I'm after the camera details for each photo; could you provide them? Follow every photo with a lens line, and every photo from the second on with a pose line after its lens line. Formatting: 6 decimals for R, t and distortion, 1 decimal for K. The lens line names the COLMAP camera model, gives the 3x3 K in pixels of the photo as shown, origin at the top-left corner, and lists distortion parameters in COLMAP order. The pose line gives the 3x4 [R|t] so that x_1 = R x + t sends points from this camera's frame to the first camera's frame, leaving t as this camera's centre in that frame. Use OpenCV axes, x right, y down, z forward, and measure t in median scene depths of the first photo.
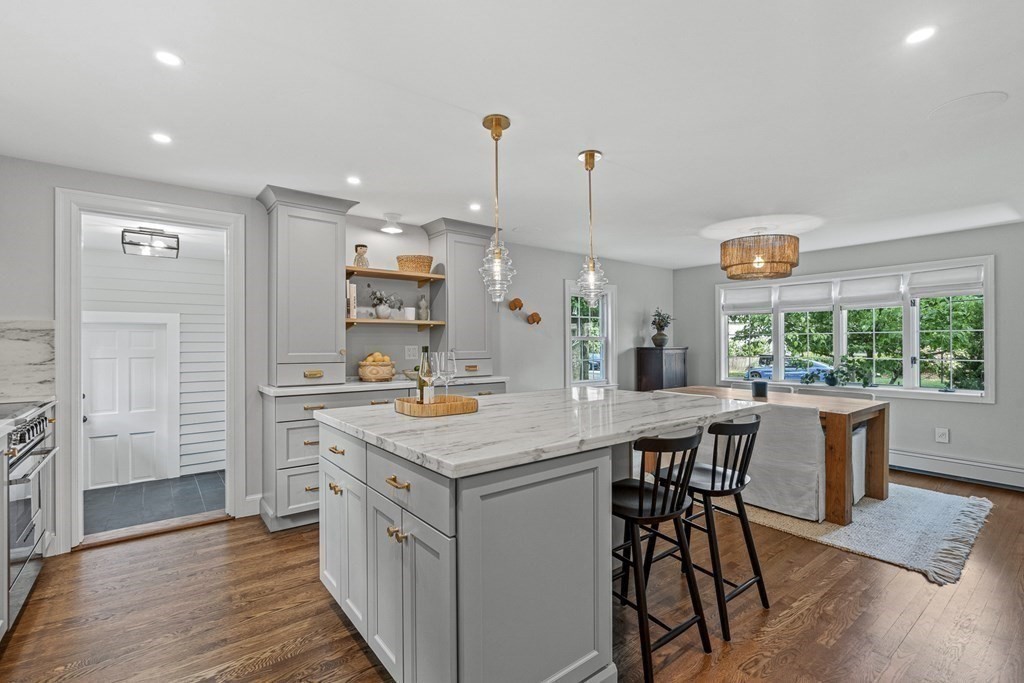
lens RADIAL K [[465.2, 0, 508.6], [0, 465.2, 342.7], [0, 0, 1]] dist [0.000813, 0.000520]
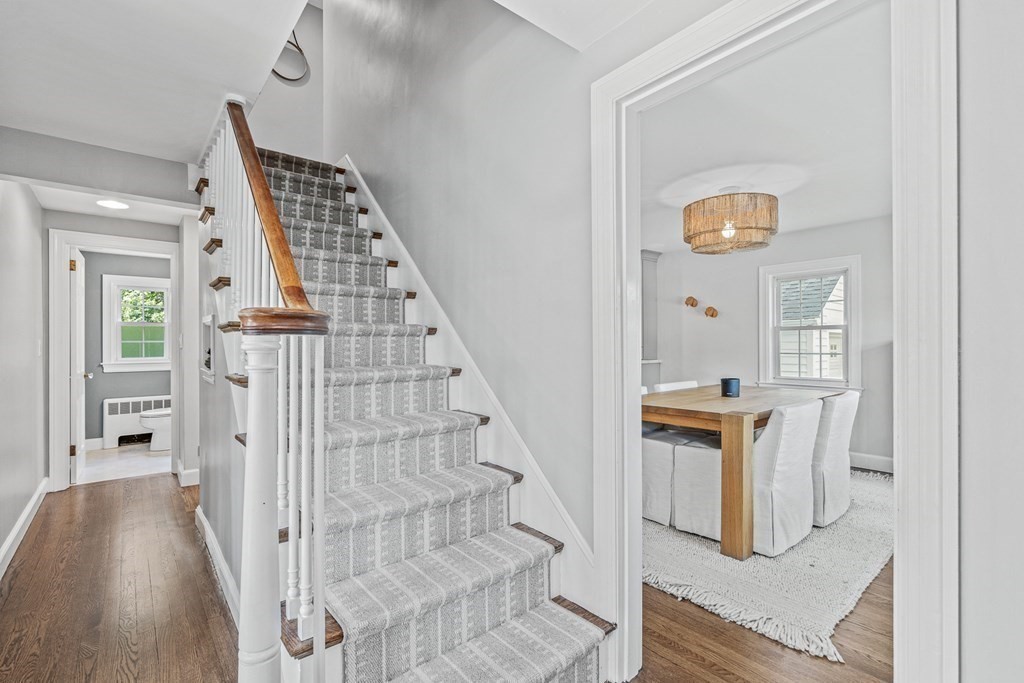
lens RADIAL K [[465.2, 0, 508.6], [0, 465.2, 342.7], [0, 0, 1]] dist [0.000813, 0.000520]
pose [[0.030248, 0.001286, -0.999542, 1.431135], [0.006757, 0.999976, 0.001491, 0.019013], [0.999520, -0.006799, 0.030238, 0.629860]]
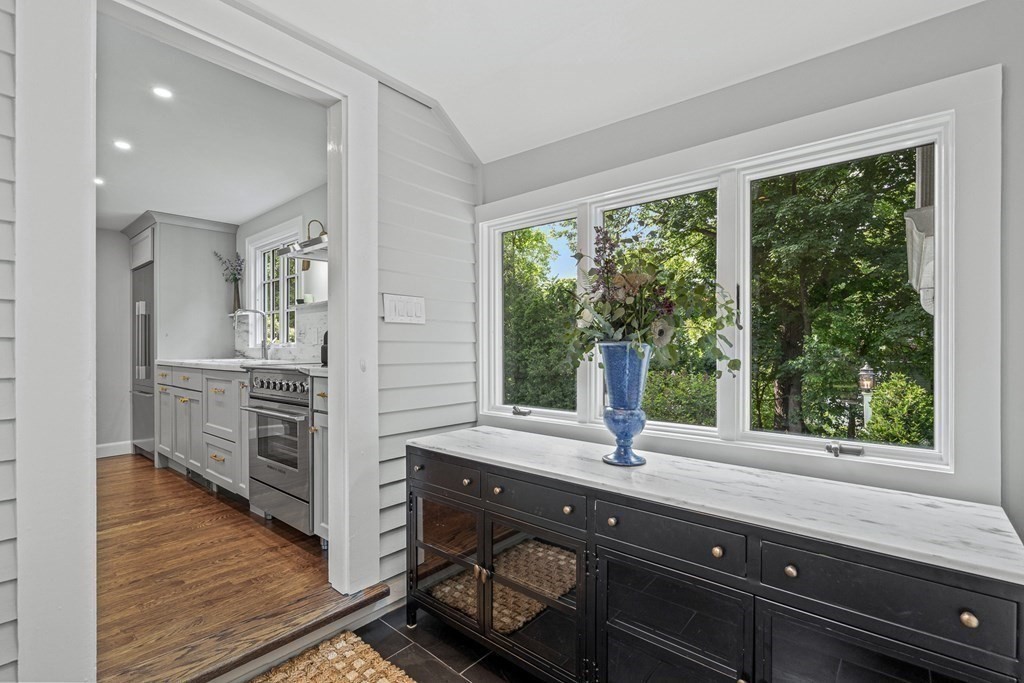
lens RADIAL K [[465.2, 0, 508.6], [0, 465.2, 342.7], [0, 0, 1]] dist [0.000813, 0.000520]
pose [[-0.977230, -0.006286, -0.212091, -0.750428], [-0.006823, 0.999975, 0.001800, 0.039559], [0.212074, 0.003206, -0.977248, 1.270406]]
